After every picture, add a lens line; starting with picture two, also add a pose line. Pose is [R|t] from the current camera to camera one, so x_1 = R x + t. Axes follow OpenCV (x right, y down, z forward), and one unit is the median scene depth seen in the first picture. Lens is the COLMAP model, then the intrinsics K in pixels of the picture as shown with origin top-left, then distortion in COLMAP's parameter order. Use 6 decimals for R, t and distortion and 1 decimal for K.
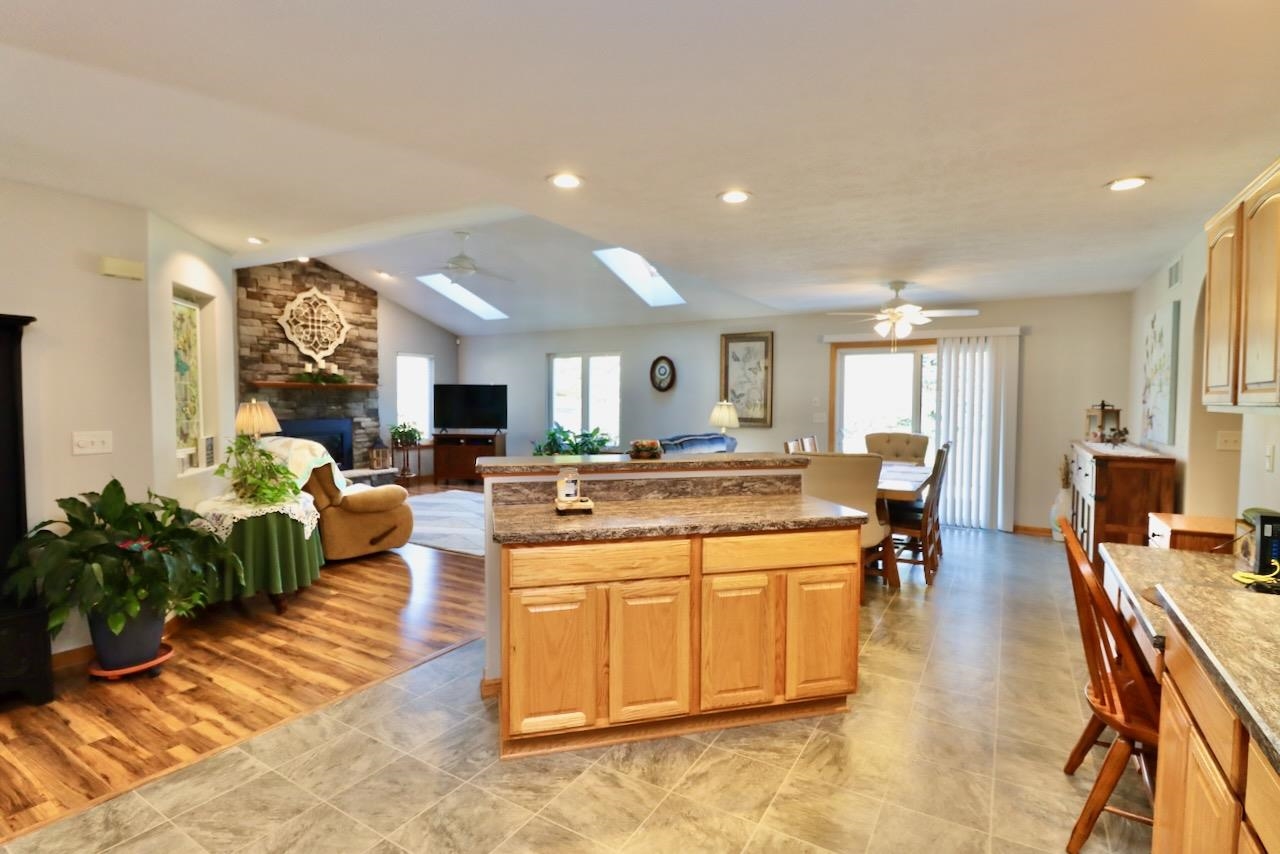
lens RADIAL K [[613.7, 0, 640.5], [0, 613.7, 425.0], [0, 0, 1]] dist [0.002451, 0.000447]
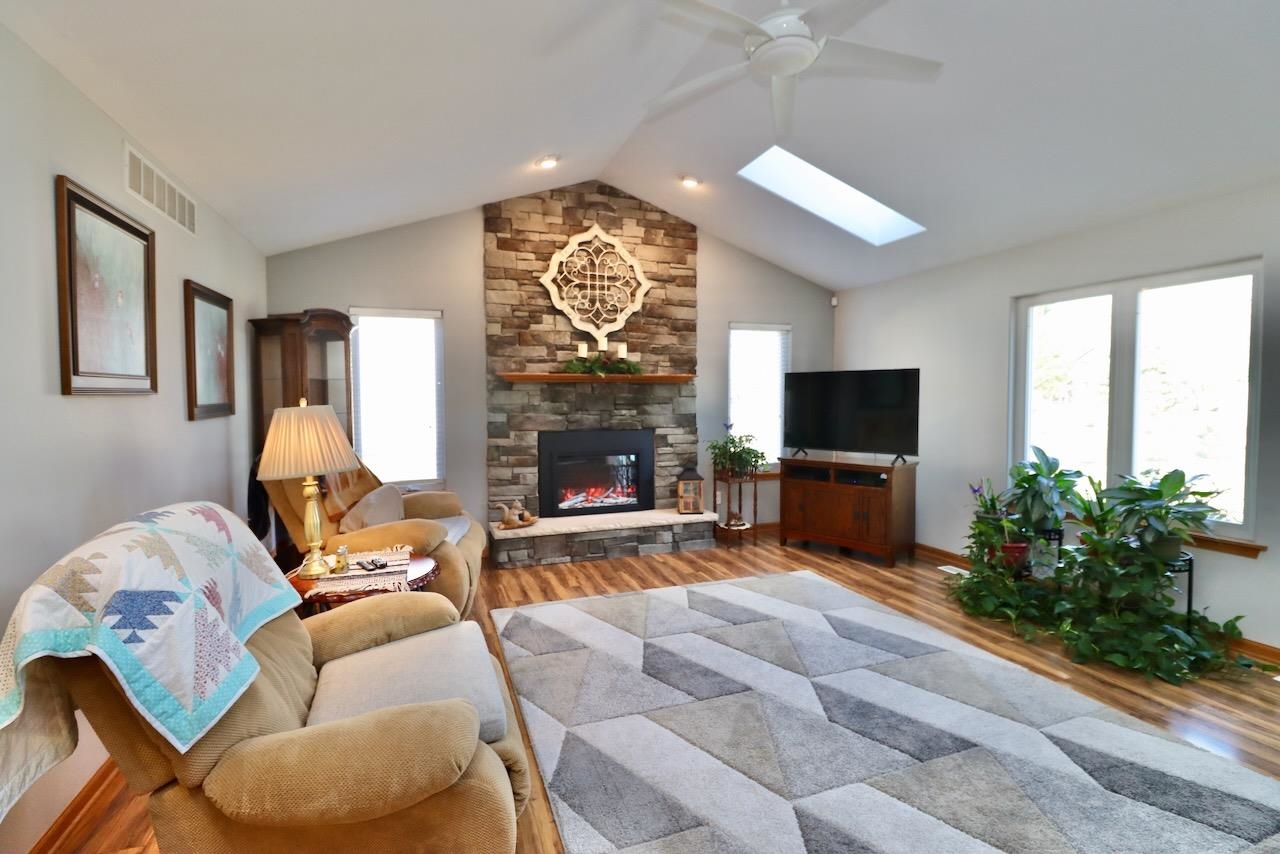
lens RADIAL K [[592.8, 0, 634.6], [0, 592.8, 420.8], [0, 0, 1]] dist [-0.008339, -0.007440]
pose [[0.778218, 0.016854, -0.627768, -0.105377], [-0.019571, 0.999805, 0.002581, -0.021588], [0.627690, 0.010278, 0.778396, 0.532701]]
